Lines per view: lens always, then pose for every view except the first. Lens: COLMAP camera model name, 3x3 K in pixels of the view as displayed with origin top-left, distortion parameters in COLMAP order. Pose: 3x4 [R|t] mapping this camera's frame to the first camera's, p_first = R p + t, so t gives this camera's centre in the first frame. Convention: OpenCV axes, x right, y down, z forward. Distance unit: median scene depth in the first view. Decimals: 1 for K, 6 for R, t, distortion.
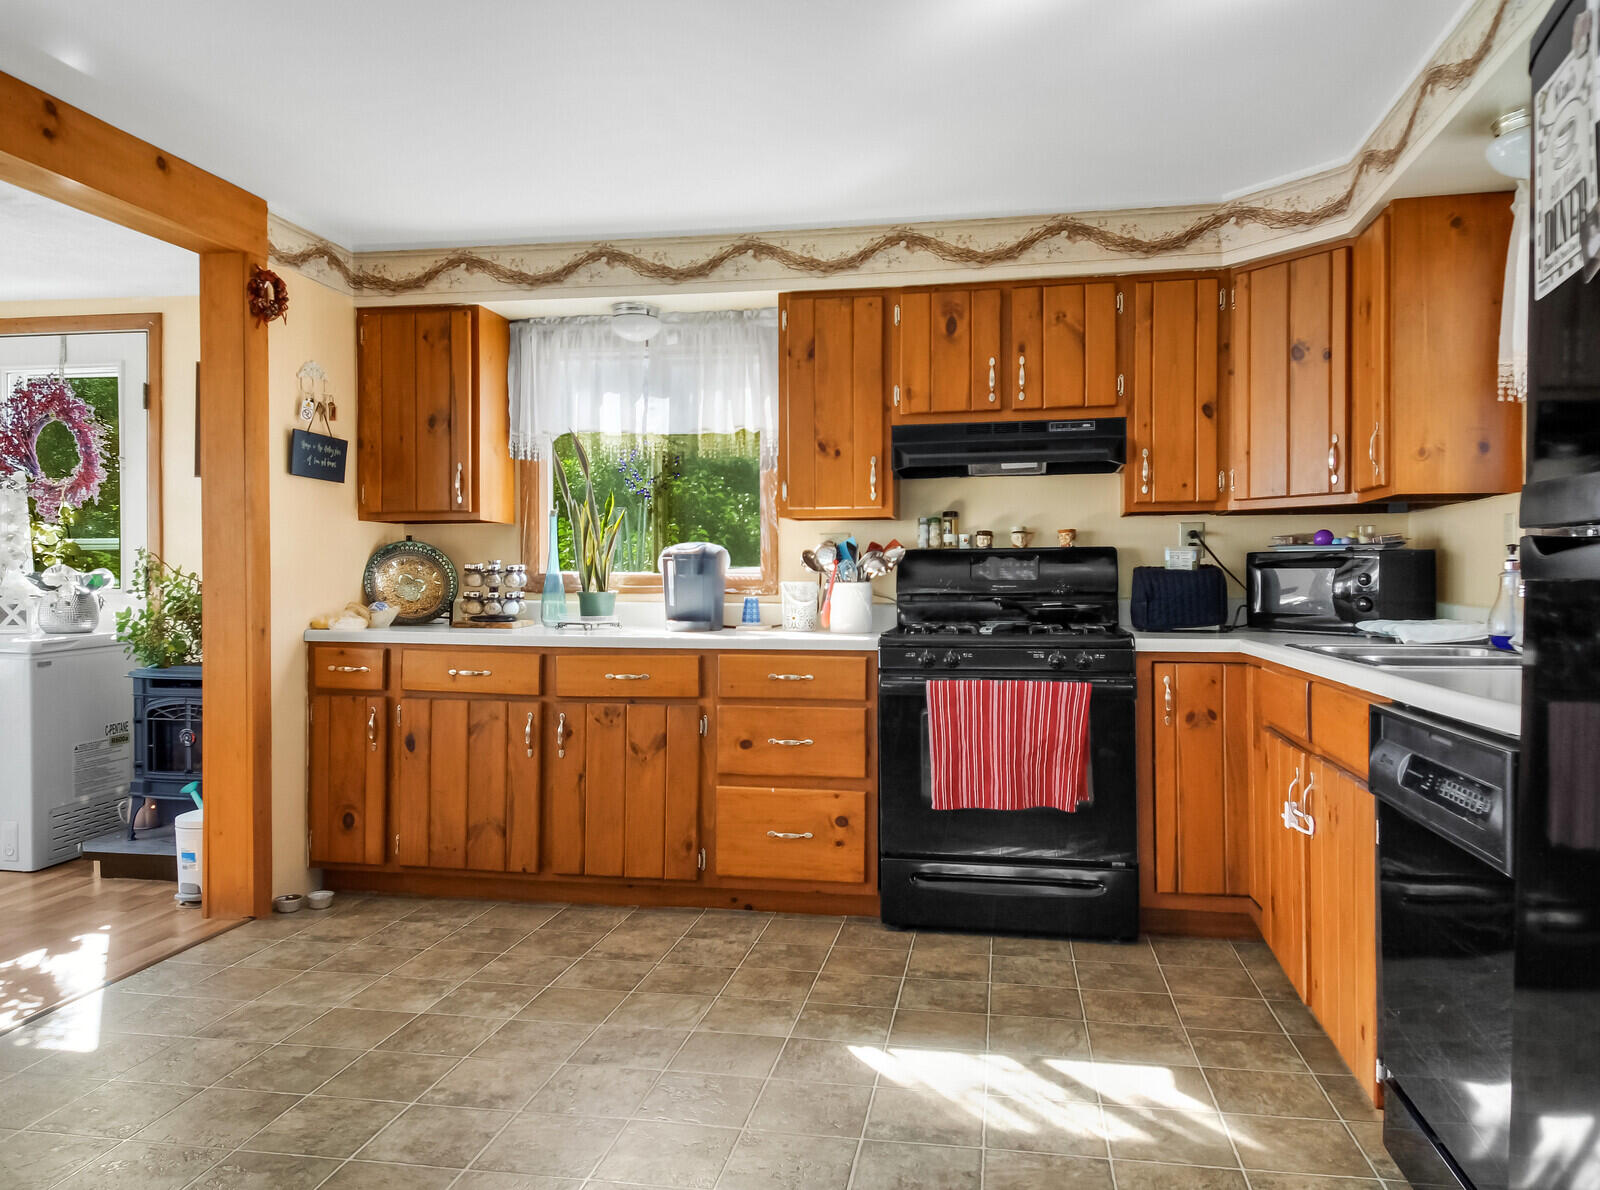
lens RADIAL K [[1127.4, 0, 809.4], [0, 1127.4, 598.3], [0, 0, 1]] dist [0.062619, -0.025187]
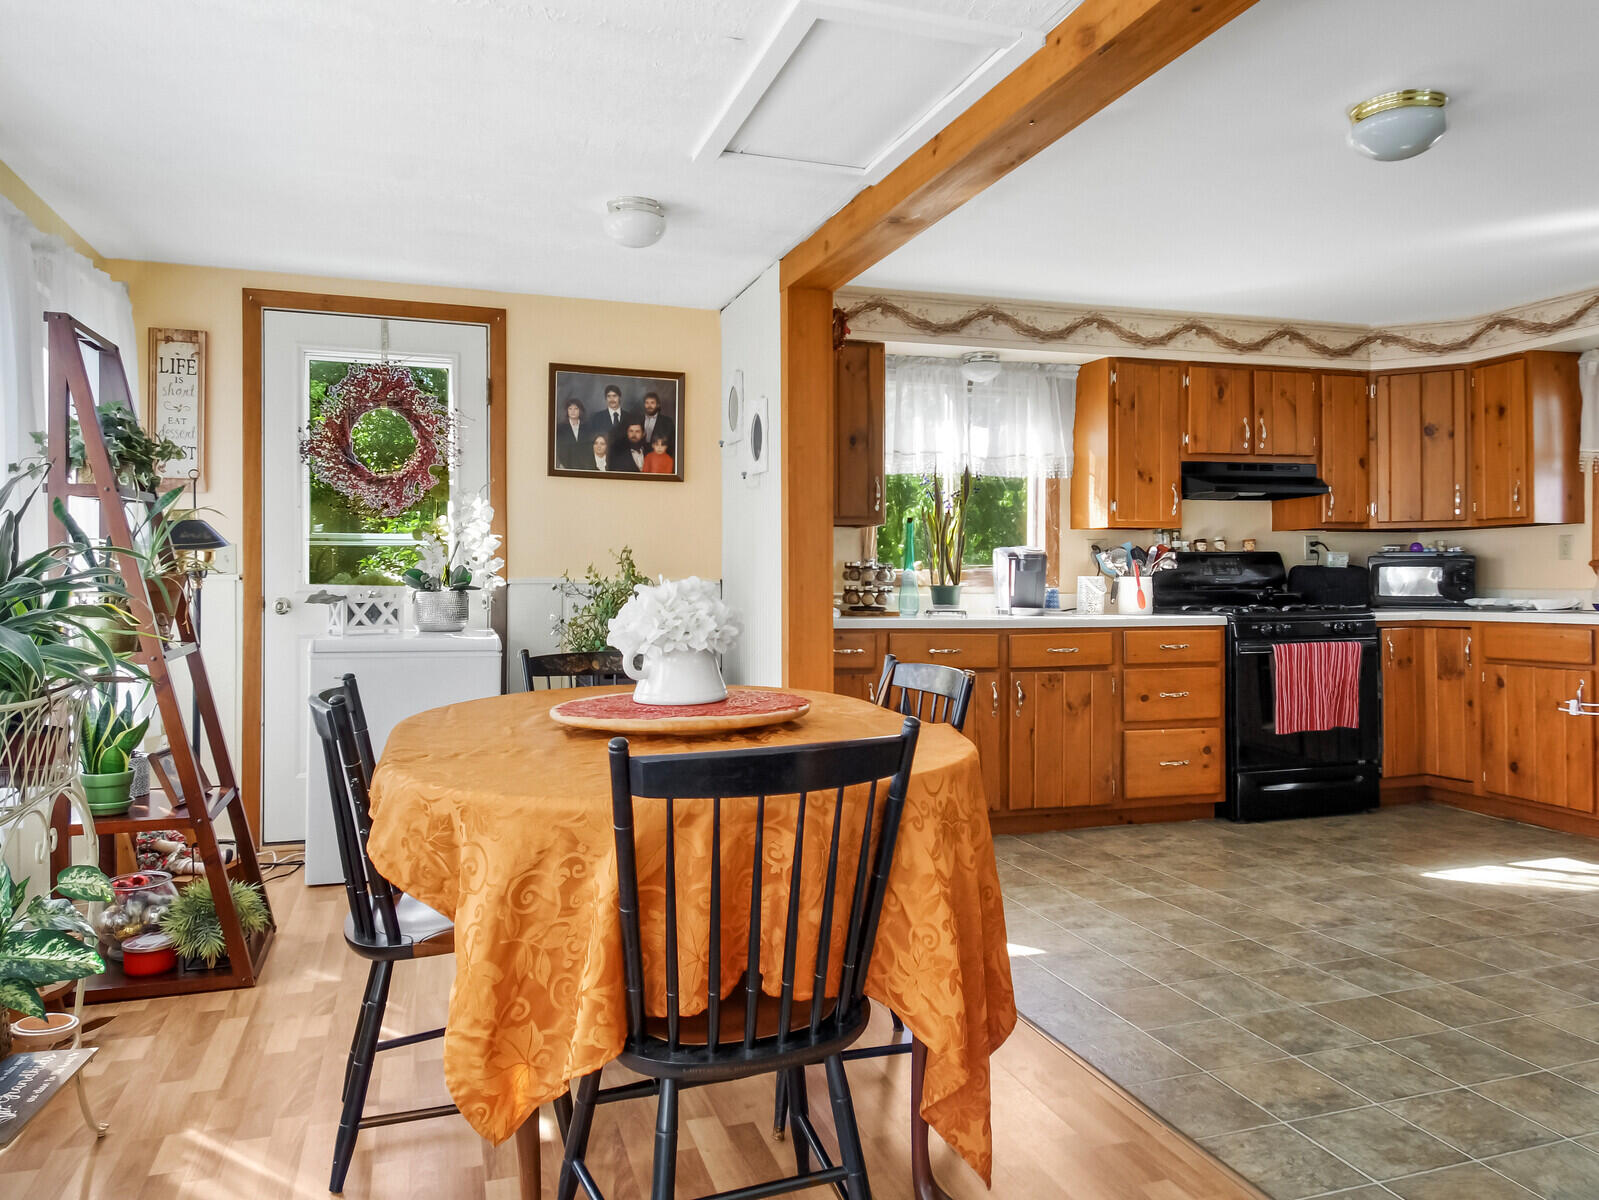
lens RADIAL K [[1126.7, 0, 804.1], [0, 1126.7, 587.4], [0, 0, 1]] dist [0.062619, -0.025187]
pose [[0.879601, -0.007226, 0.475658, -1.007220], [0.010028, 0.999944, -0.003354, -0.000934], [-0.475607, 0.007720, 0.879624, 0.011625]]
